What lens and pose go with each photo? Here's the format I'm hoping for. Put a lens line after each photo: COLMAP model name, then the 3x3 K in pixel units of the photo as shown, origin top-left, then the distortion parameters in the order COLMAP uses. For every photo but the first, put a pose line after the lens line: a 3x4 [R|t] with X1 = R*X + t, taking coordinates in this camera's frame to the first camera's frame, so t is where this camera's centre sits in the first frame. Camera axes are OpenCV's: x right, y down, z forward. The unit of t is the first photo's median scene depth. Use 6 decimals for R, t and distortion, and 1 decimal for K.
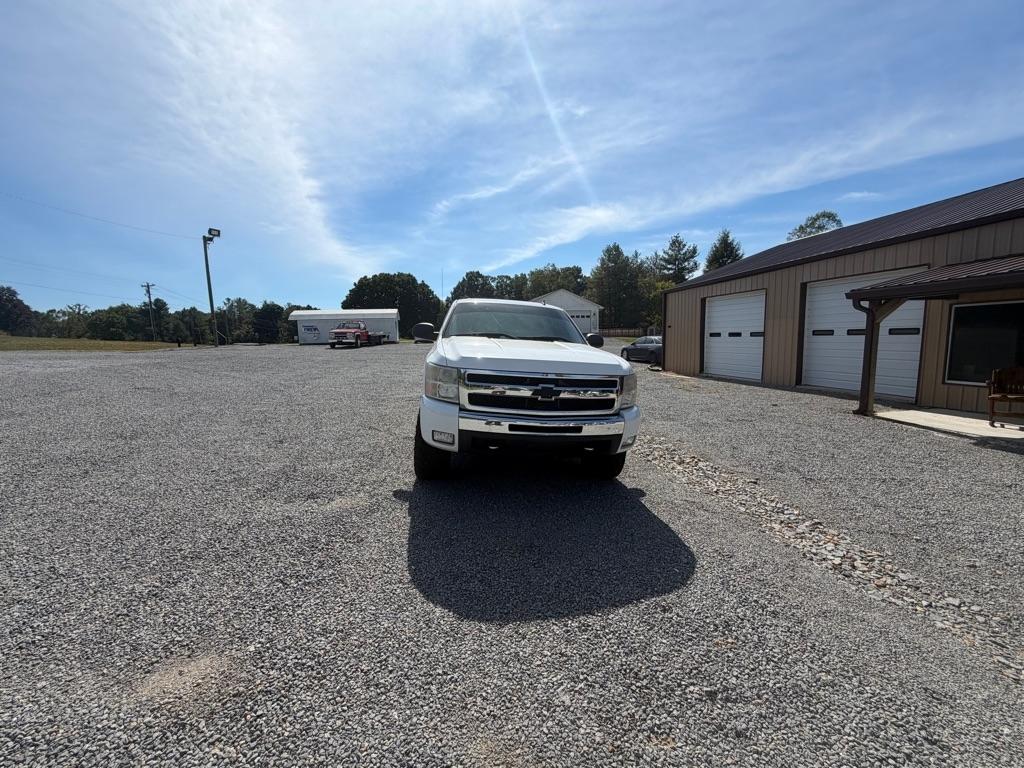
lens RADIAL K [[406.2, 0, 508.6], [0, 406.2, 385.8], [0, 0, 1]] dist [-0.000546, 0.000178]
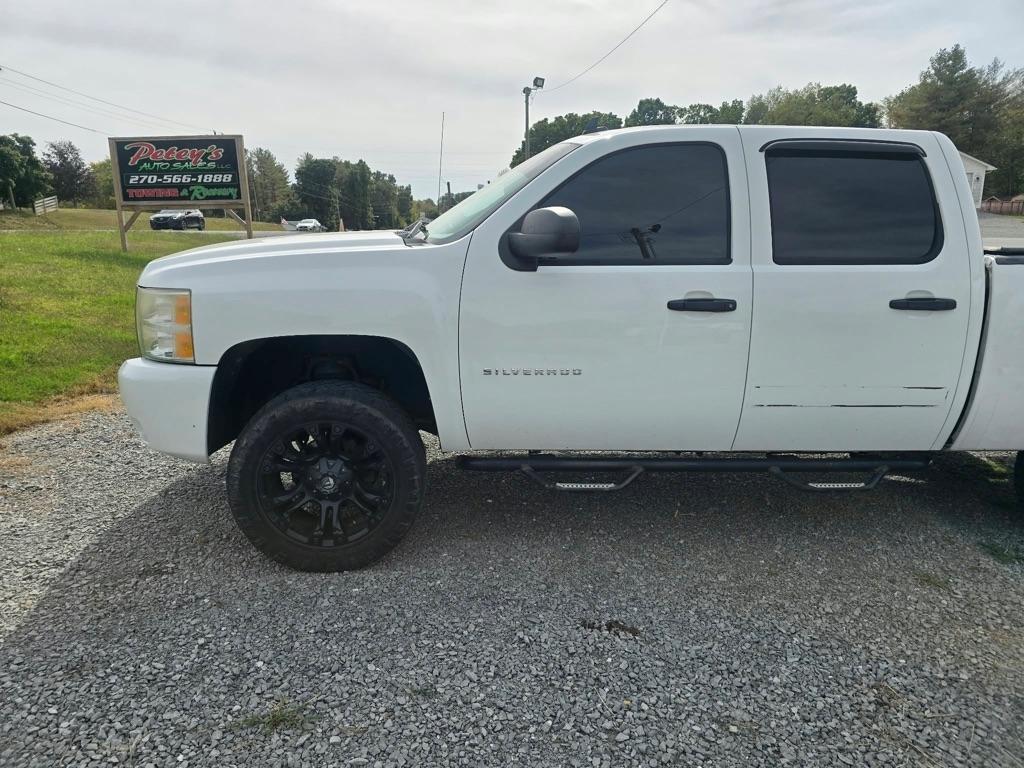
lens RADIAL K [[689.3, 0, 505.2], [0, 689.3, 383.6], [0, 0, 1]] dist [0.066949, -0.062375]
pose [[0.983824, 0.046291, -0.173051, -0.192504], [-0.024665, 0.991839, 0.125089, 0.014263], [0.177430, -0.118797, 0.976937, -0.151237]]
